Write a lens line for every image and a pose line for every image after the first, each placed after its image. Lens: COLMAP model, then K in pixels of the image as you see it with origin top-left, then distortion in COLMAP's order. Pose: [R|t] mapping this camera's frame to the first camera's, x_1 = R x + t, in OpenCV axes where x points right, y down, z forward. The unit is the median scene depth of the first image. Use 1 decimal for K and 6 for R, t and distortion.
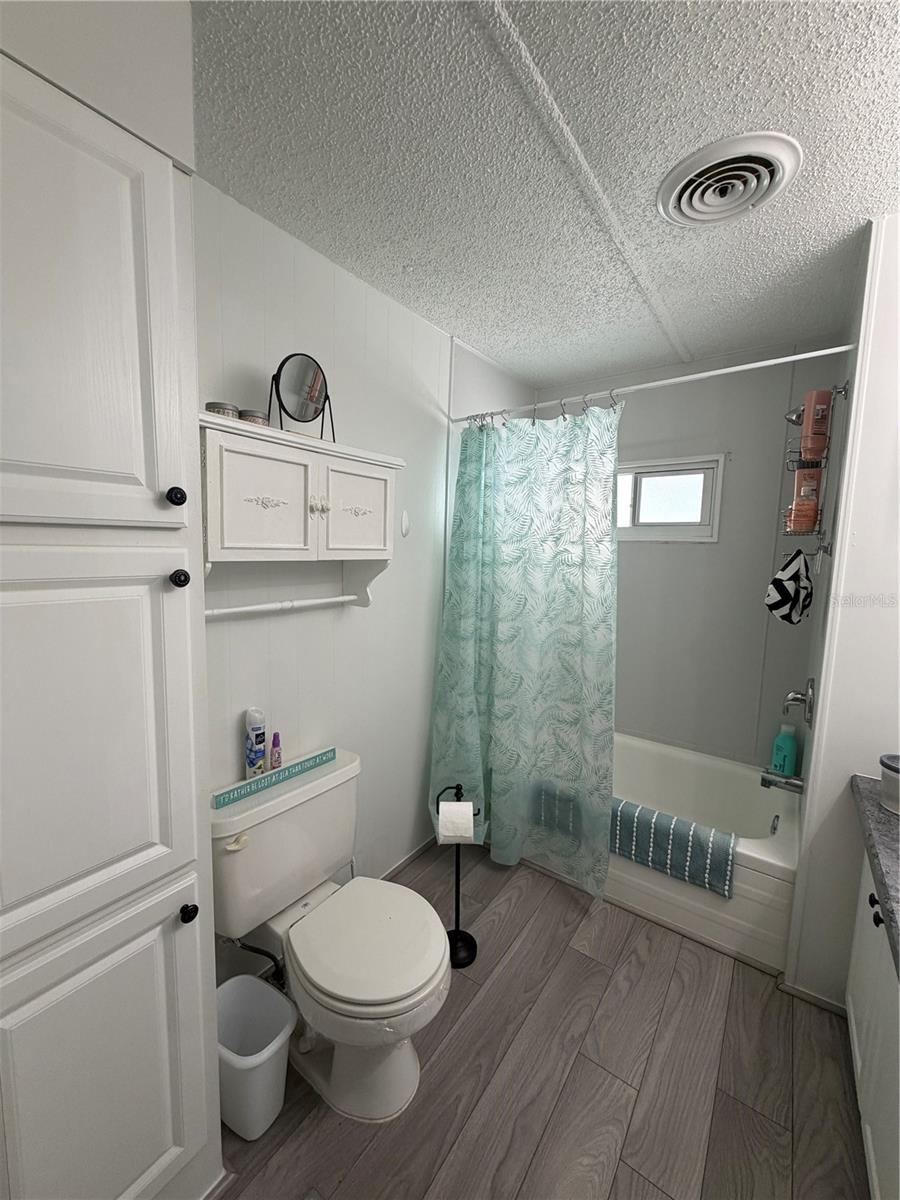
lens RADIAL K [[476.9, 0, 448.0], [0, 476.9, 598.2], [0, 0, 1]] dist [-0.001931, 0.000497]
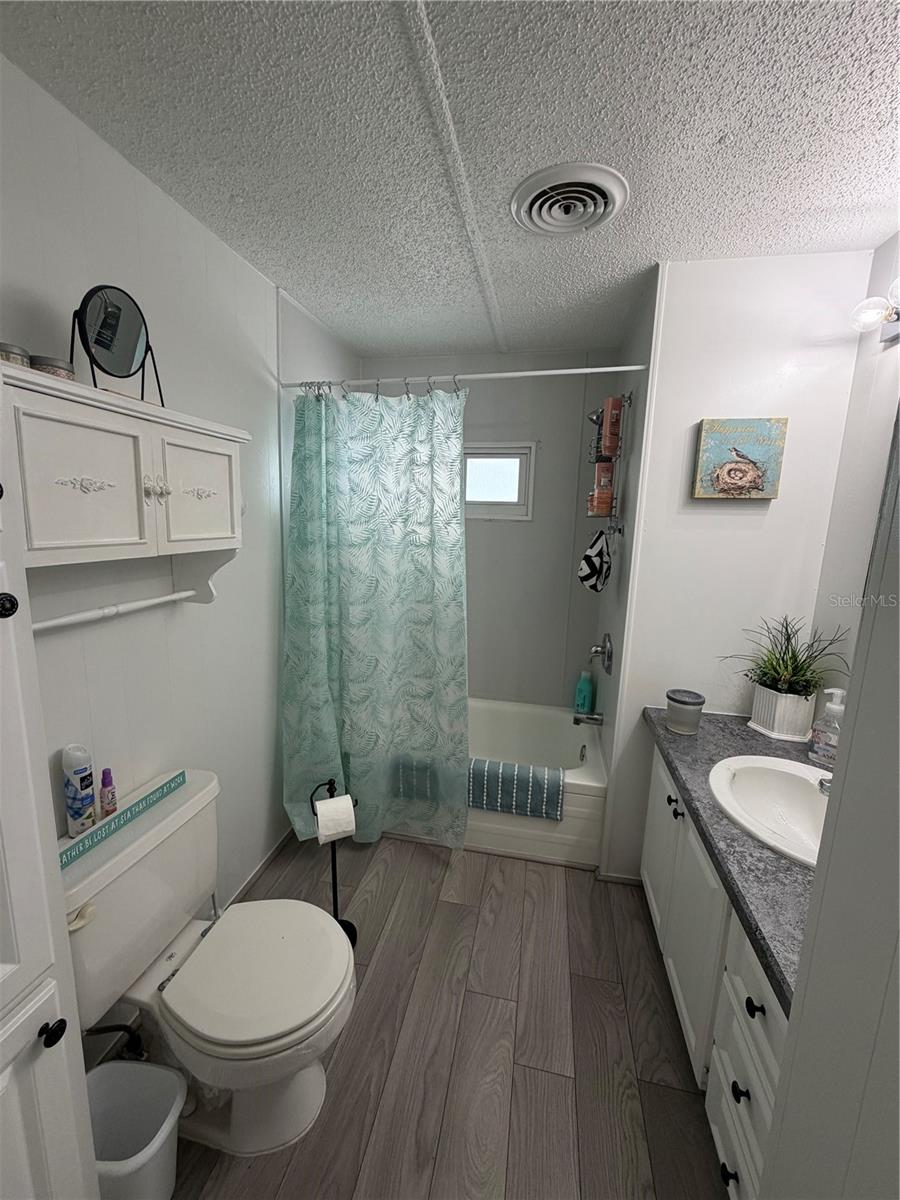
lens RADIAL K [[476.9, 0, 448.3], [0, 476.9, 598.6], [0, 0, 1]] dist [-0.001931, 0.000497]
pose [[0.912496, -0.067503, 0.403478, -0.126251], [0.038158, 0.996037, 0.080341, -0.043574], [-0.407302, -0.057915, 0.911455, 0.043341]]
